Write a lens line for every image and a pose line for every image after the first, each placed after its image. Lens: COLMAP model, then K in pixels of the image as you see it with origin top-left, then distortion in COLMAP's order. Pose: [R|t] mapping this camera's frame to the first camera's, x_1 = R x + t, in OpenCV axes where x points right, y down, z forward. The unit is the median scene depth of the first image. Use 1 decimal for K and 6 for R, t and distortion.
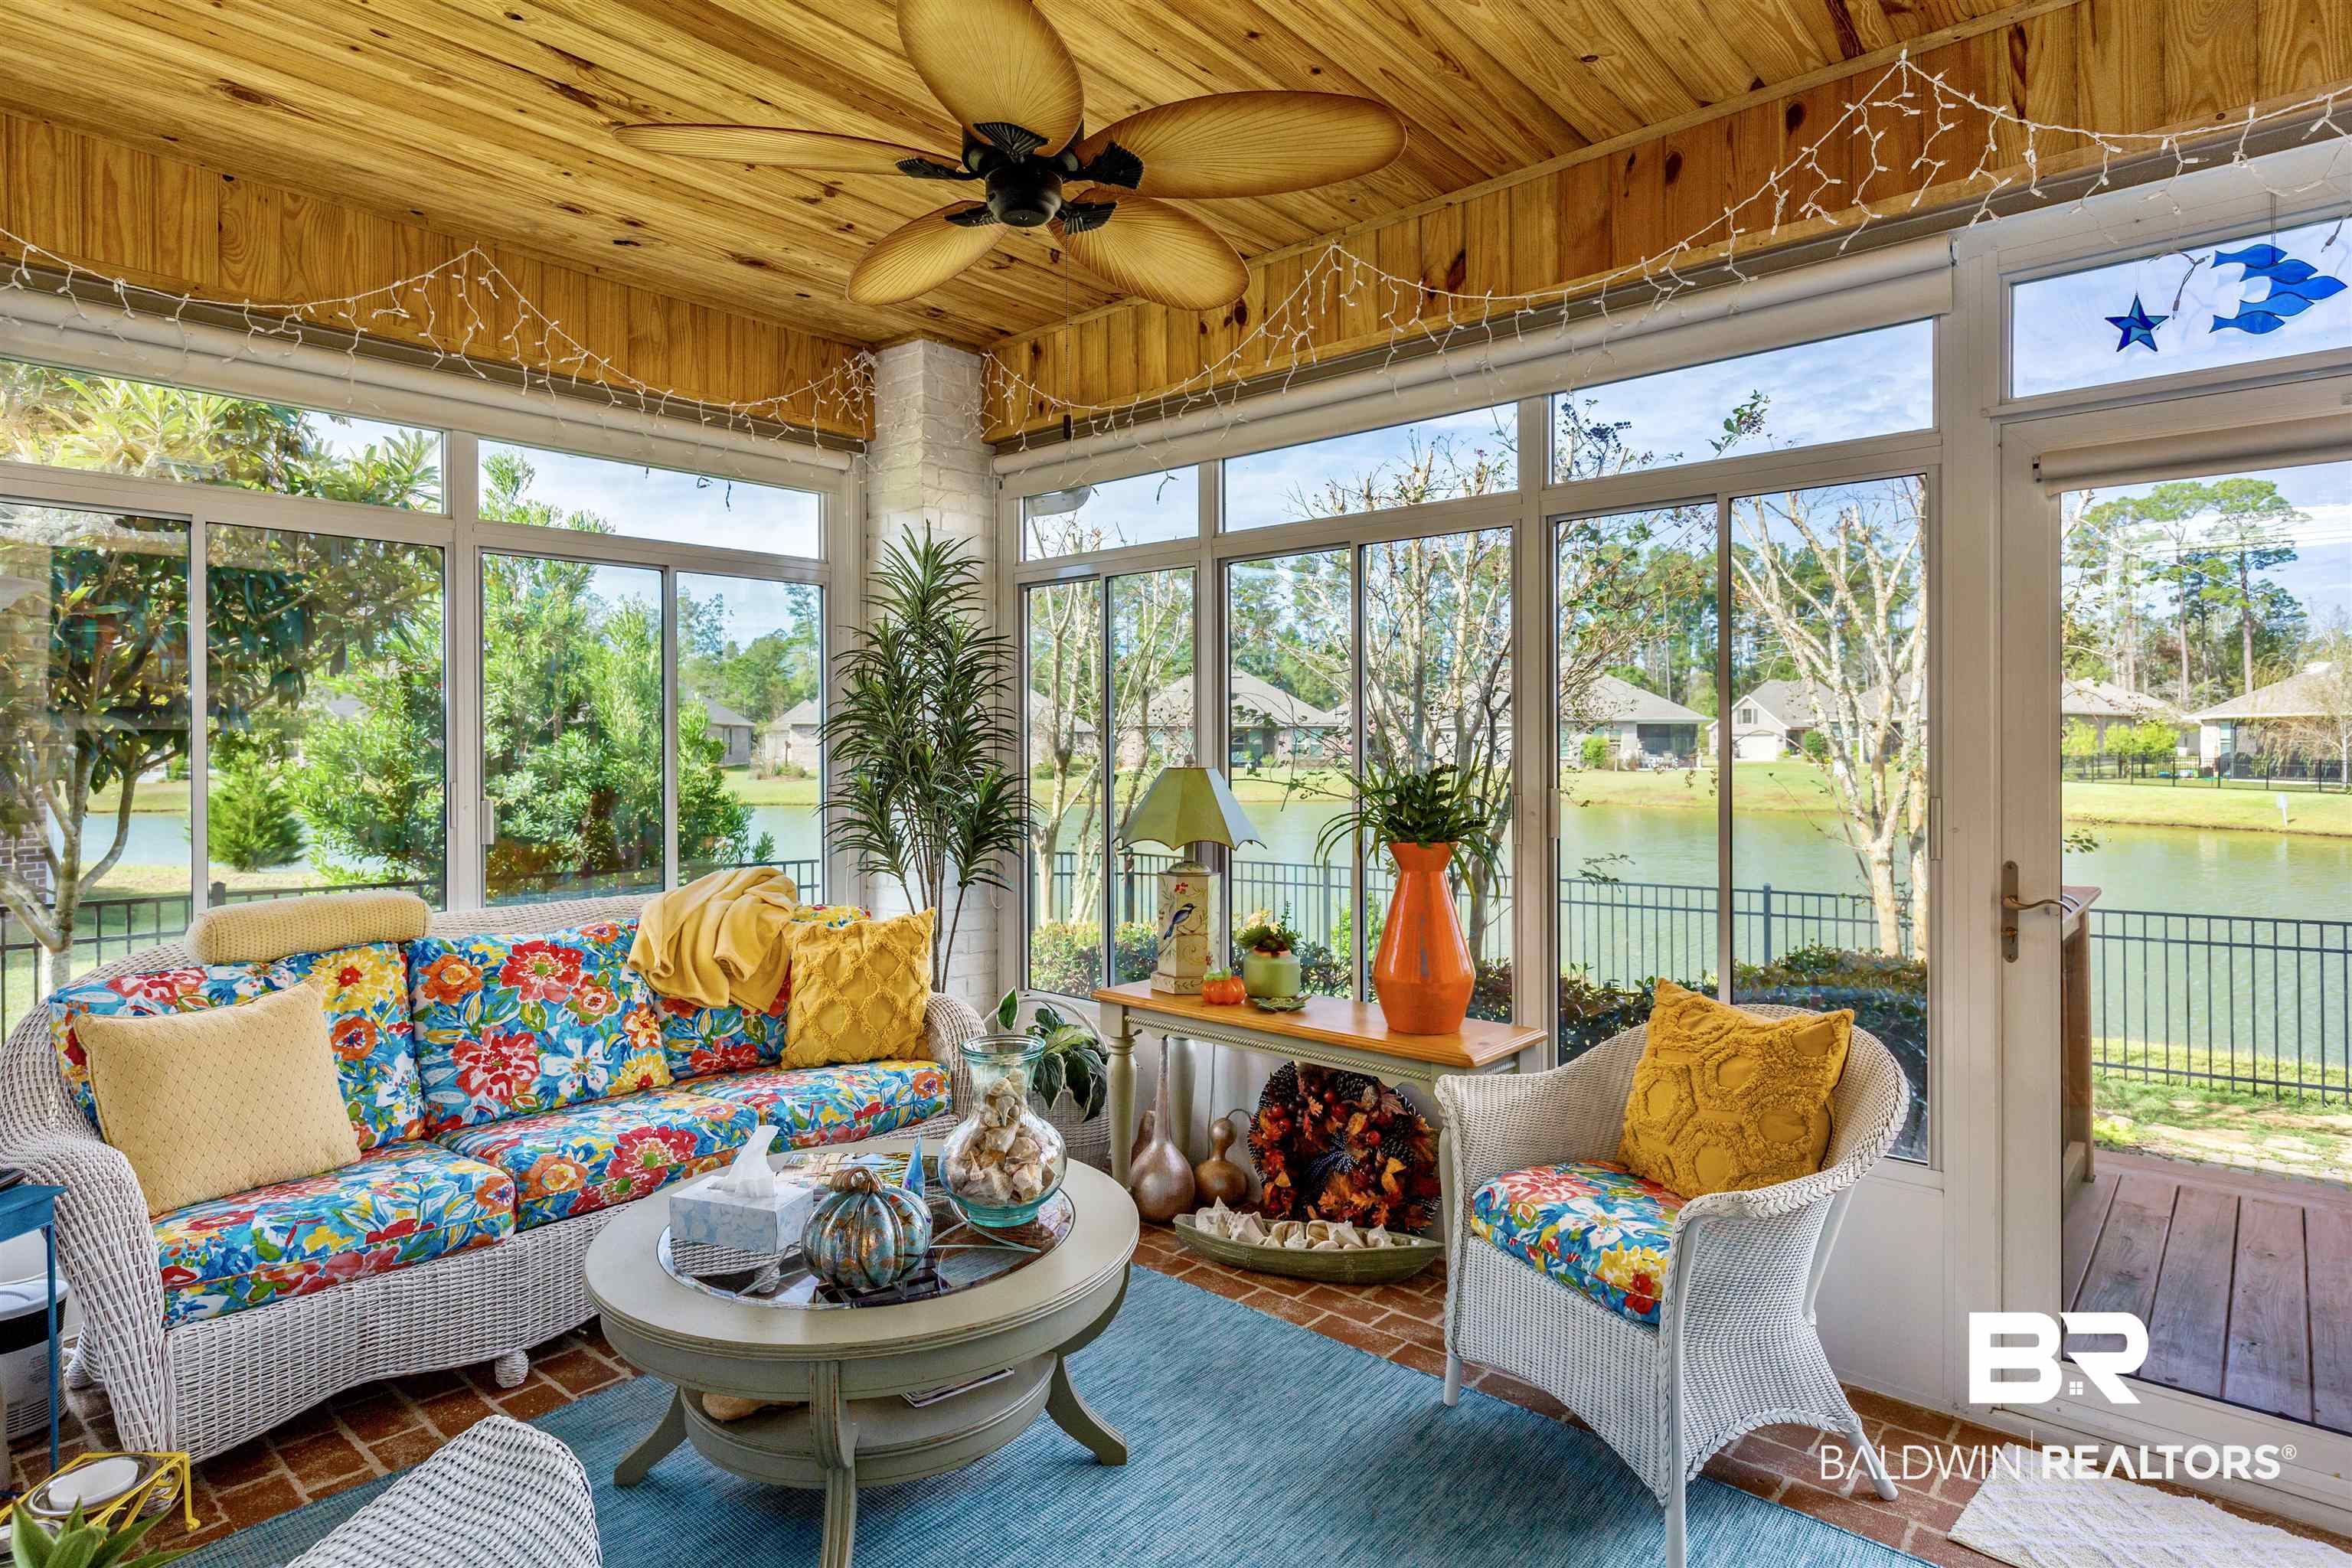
lens RADIAL K [[1254.9, 0, 1177.8], [0, 1254.9, 769.2], [0, 0, 1]] dist [-0.005474, -0.001354]
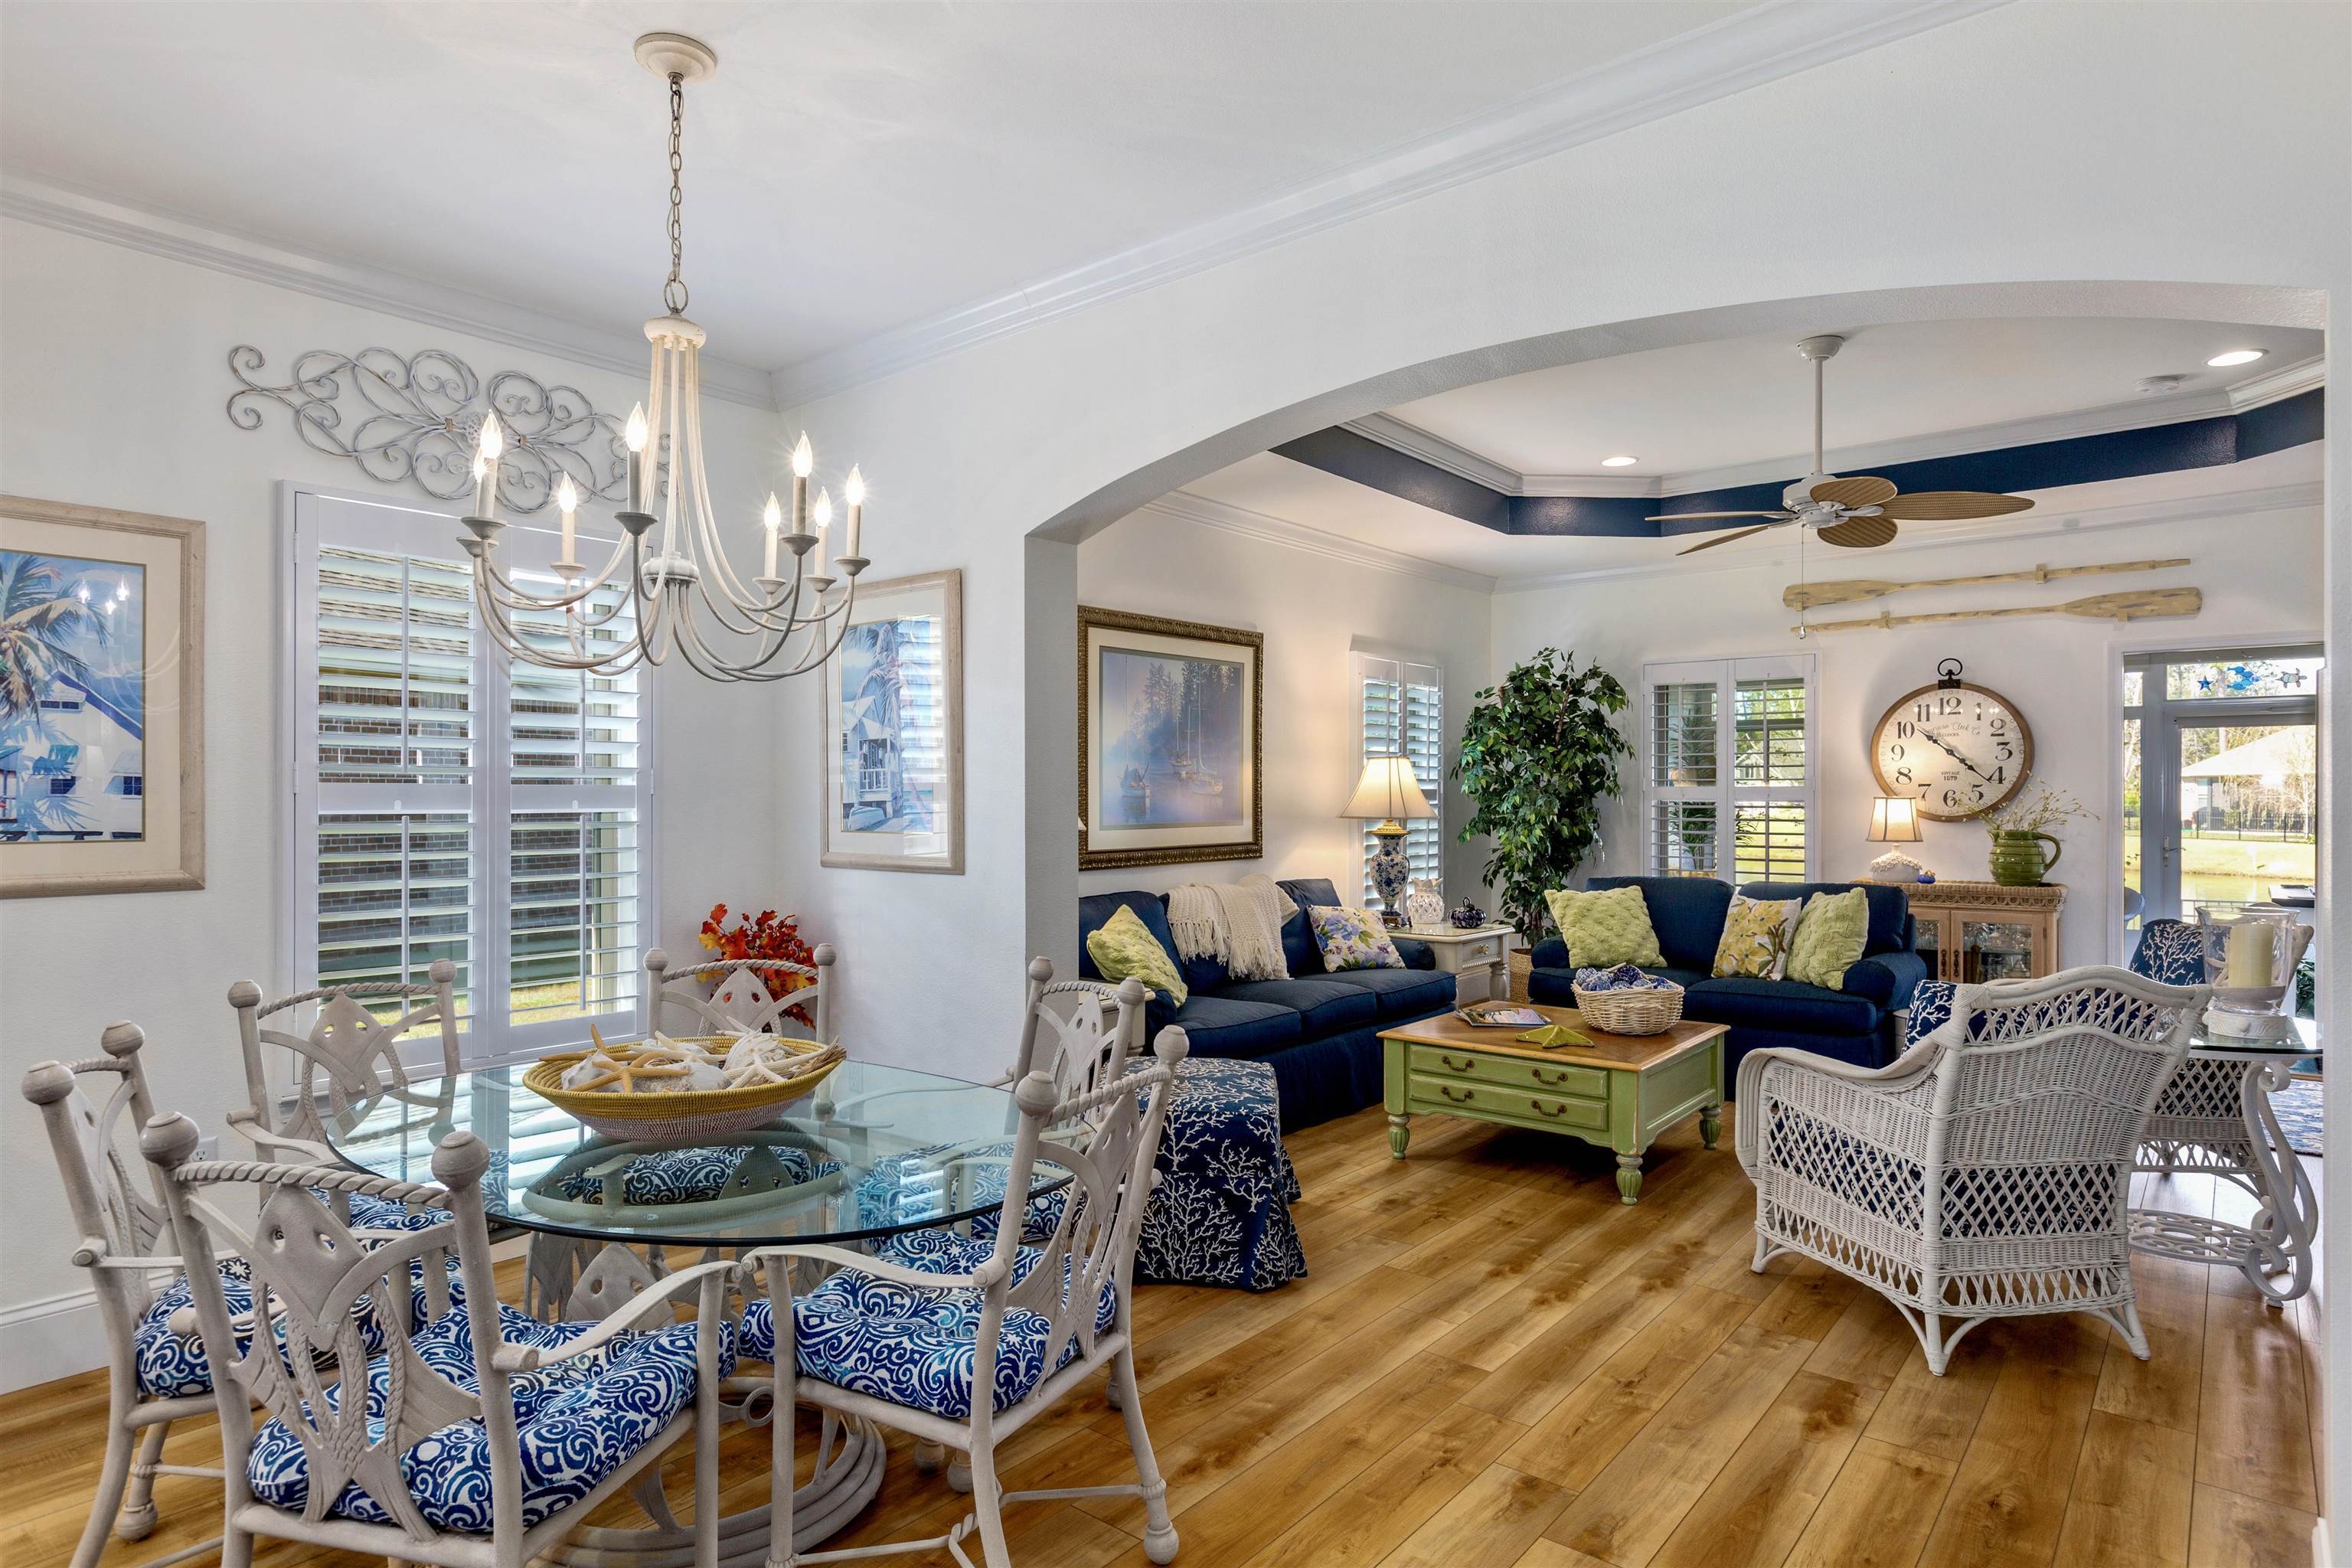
lens RADIAL K [[1324.5, 0, 1174.3], [0, 1324.5, 789.7], [0, 0, 1]] dist [0.002784, 0.000641]
pose [[0.999113, 0.006018, 0.041689, -0.557057], [-0.005077, 0.999731, -0.022641, 0.012436], [-0.041814, 0.022409, 0.998874, -0.634842]]
